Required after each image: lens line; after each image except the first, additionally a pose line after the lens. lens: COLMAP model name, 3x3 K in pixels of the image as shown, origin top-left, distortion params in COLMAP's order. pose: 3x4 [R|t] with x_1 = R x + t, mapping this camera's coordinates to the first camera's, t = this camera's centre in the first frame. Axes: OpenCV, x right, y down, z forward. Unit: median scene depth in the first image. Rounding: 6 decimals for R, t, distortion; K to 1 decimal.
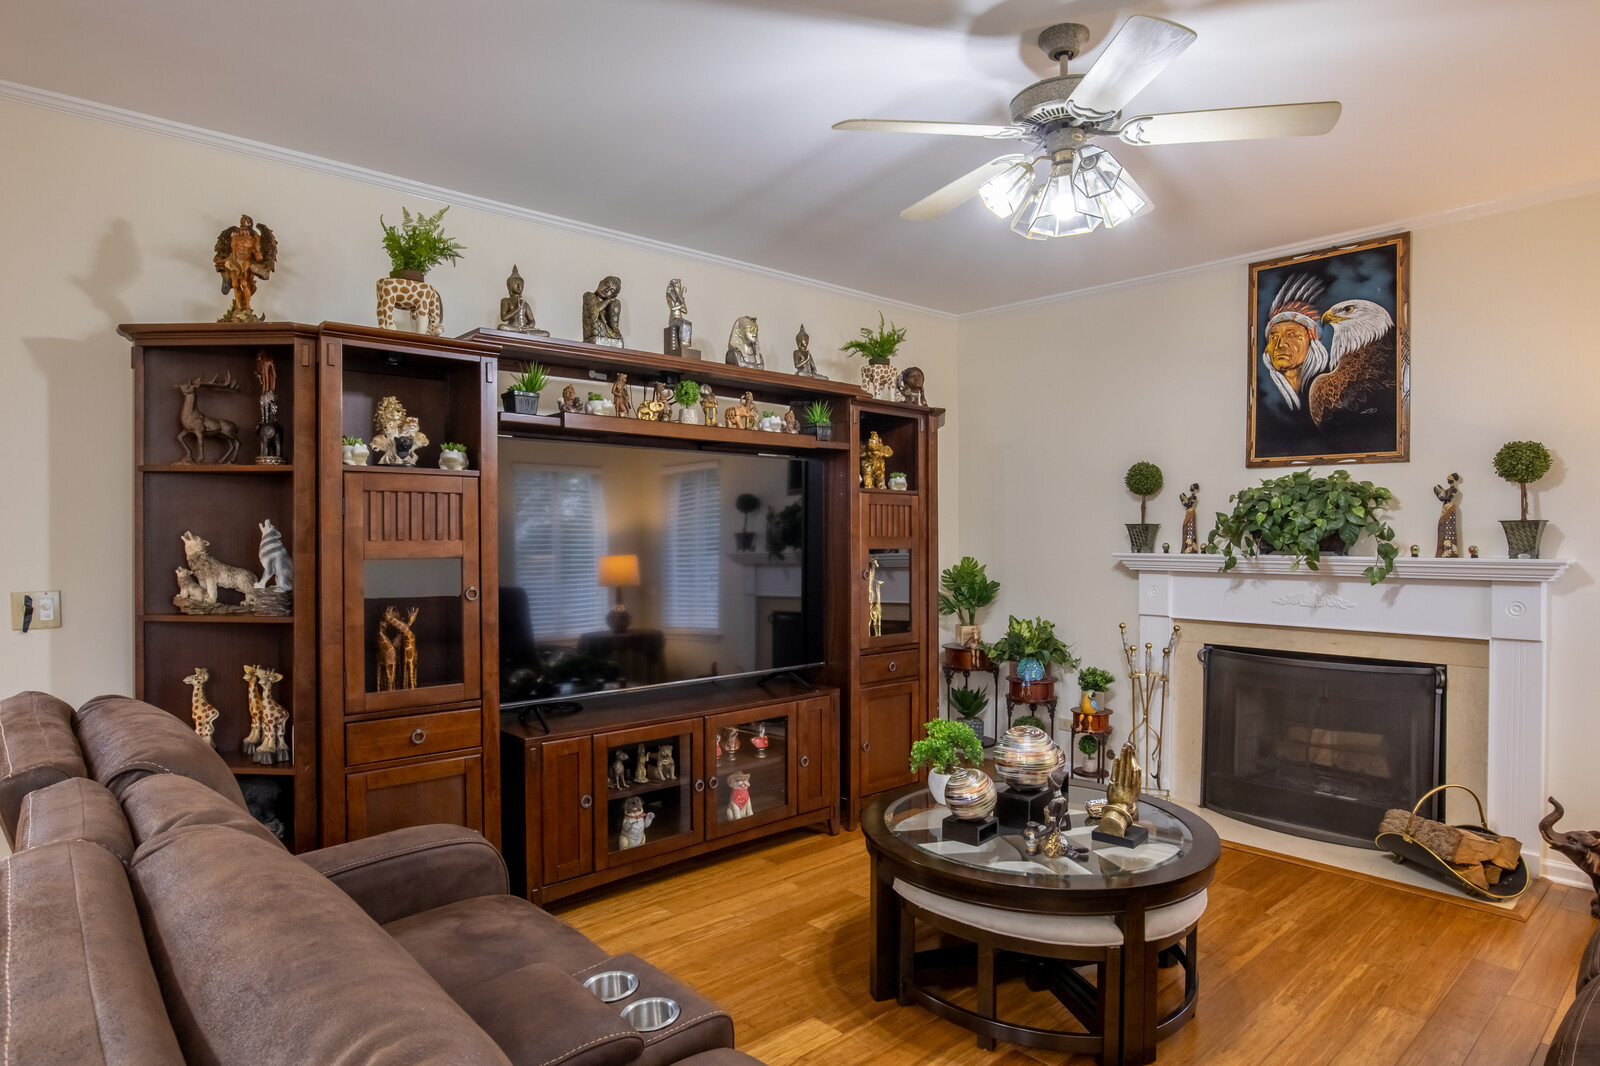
lens RADIAL K [[921.3, 0, 795.3], [0, 921.3, 530.9], [0, 0, 1]] dist [-0.021036, 0.004385]
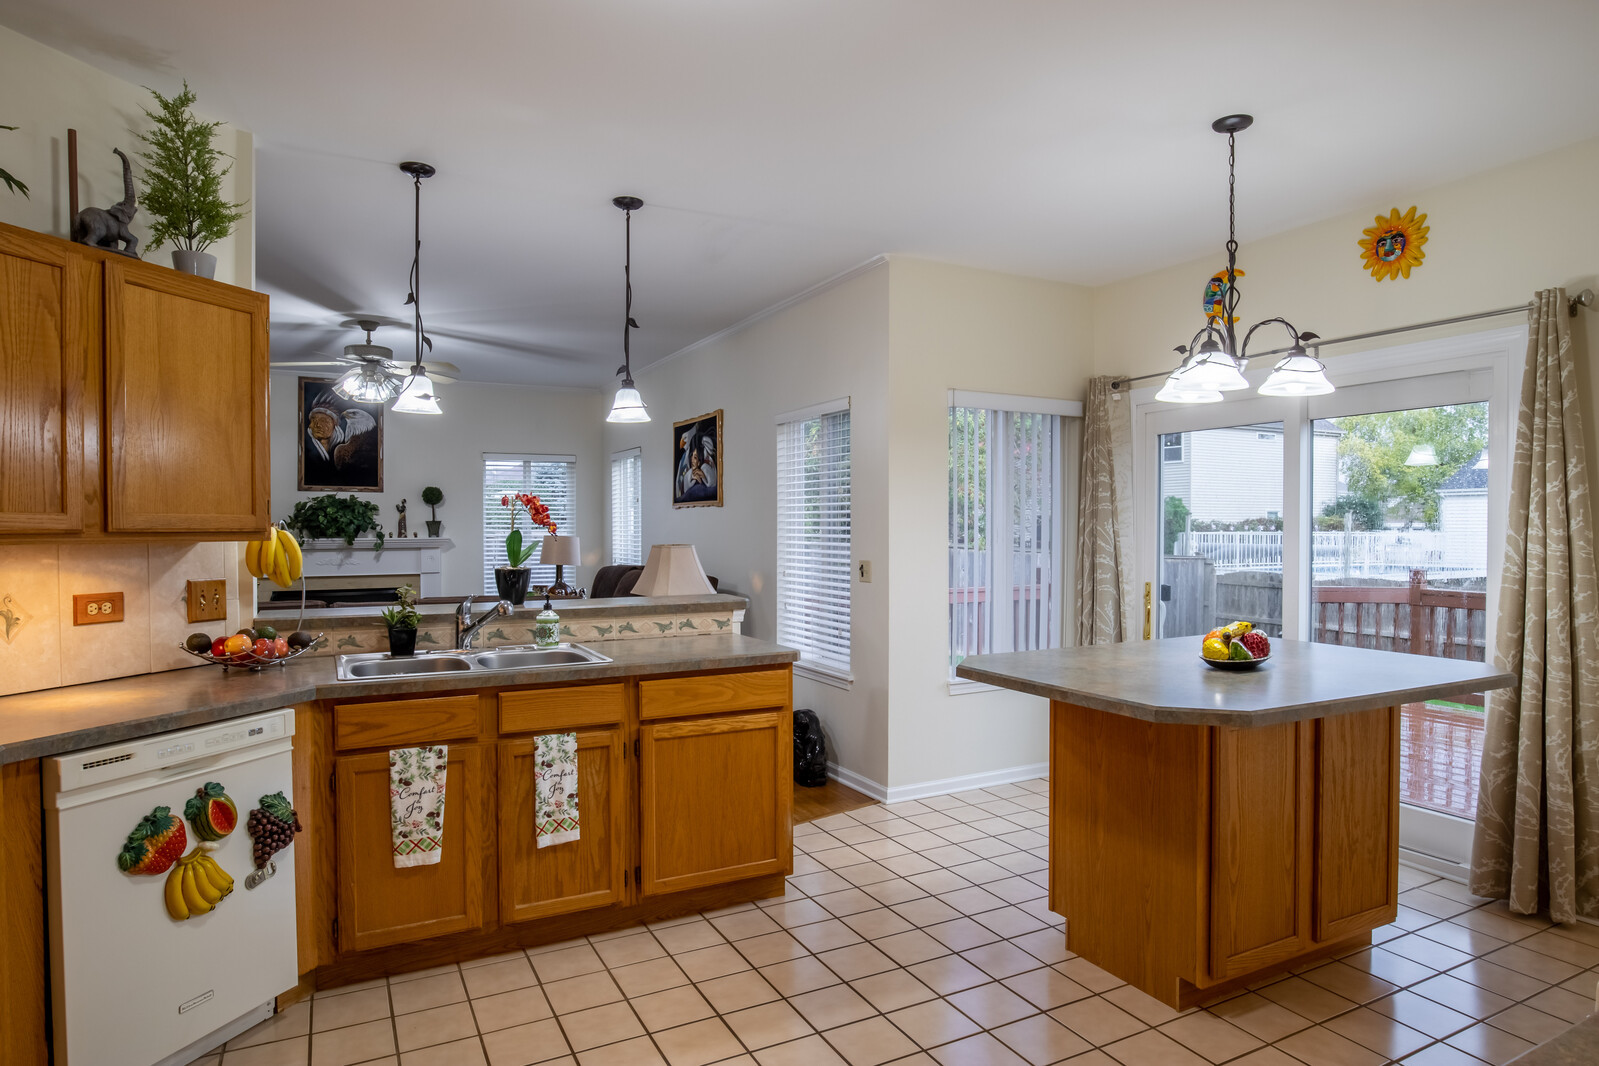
lens RADIAL K [[920.8, 0, 803.1], [0, 920.8, 535.5], [0, 0, 1]] dist [-0.021036, 0.004385]
pose [[0.241399, -0.011261, 0.970361, -1.118132], [0.002941, 0.999937, 0.010872, 0.003065], [-0.970421, 0.000230, 0.241417, -0.430879]]
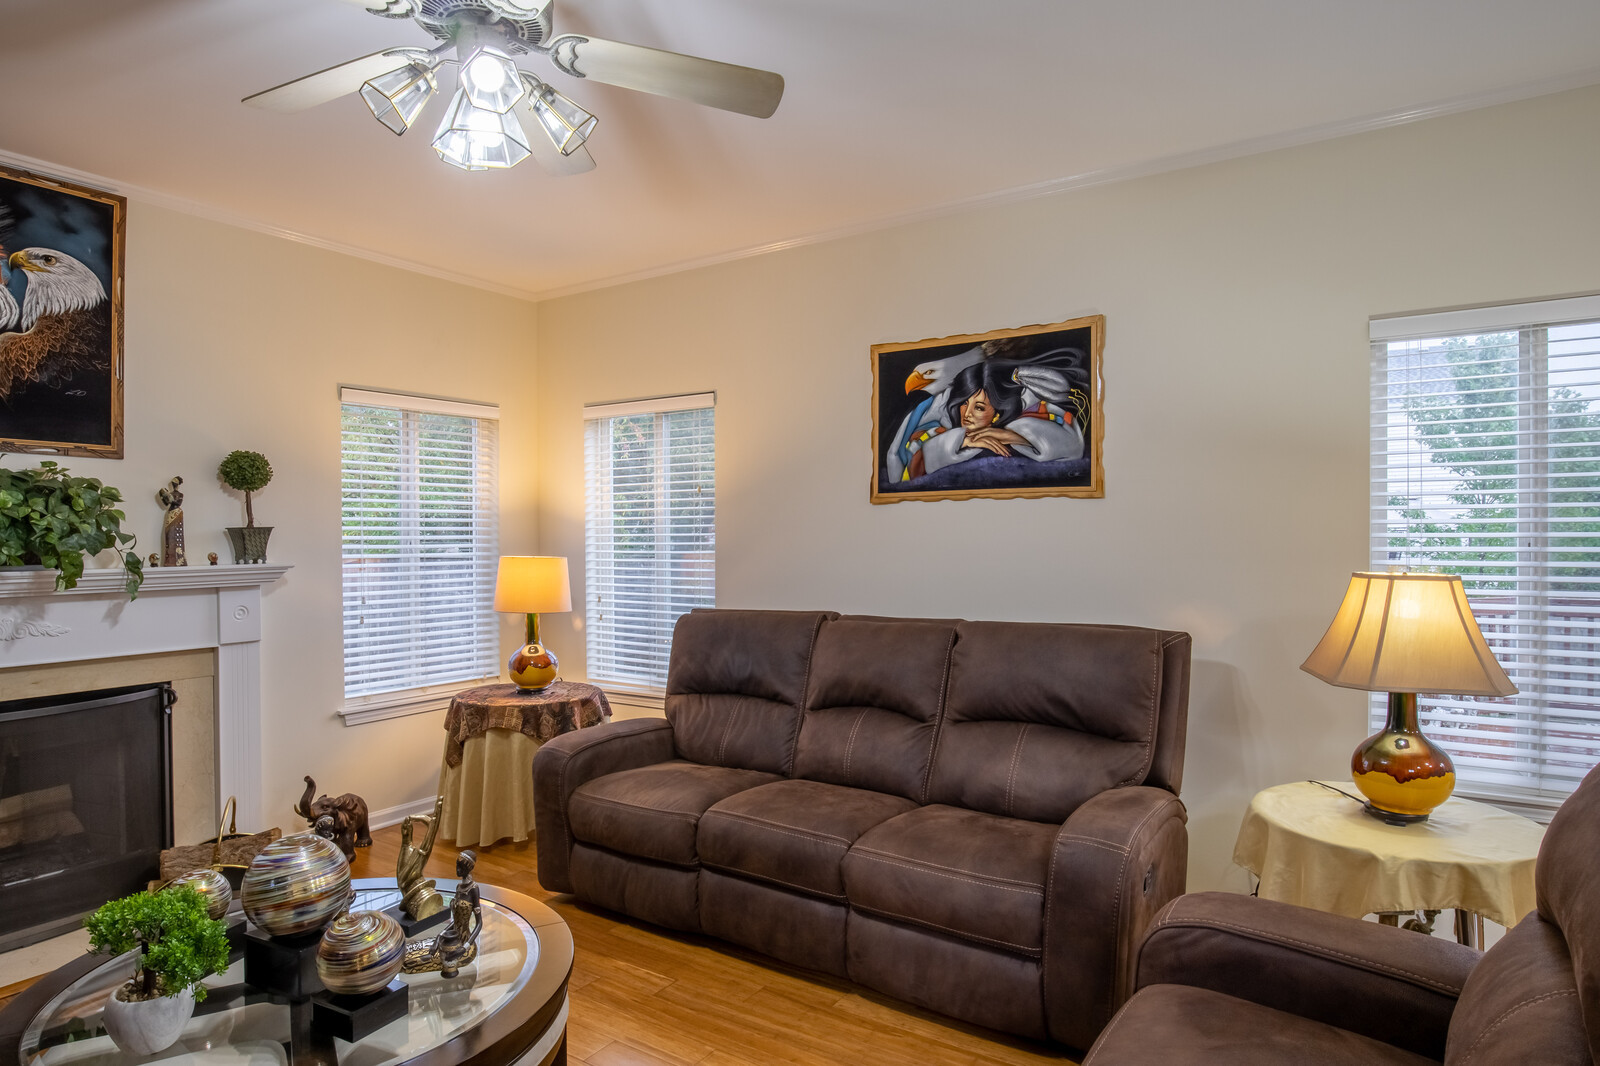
lens RADIAL K [[921.3, 0, 808.6], [0, 921.3, 542.6], [0, 0, 1]] dist [-0.021036, 0.004385]
pose [[-0.265535, -0.003657, 0.964094, -0.344274], [0.008554, 0.999945, 0.006149, 0.004556], [-0.964063, 0.009879, -0.265489, 0.593011]]
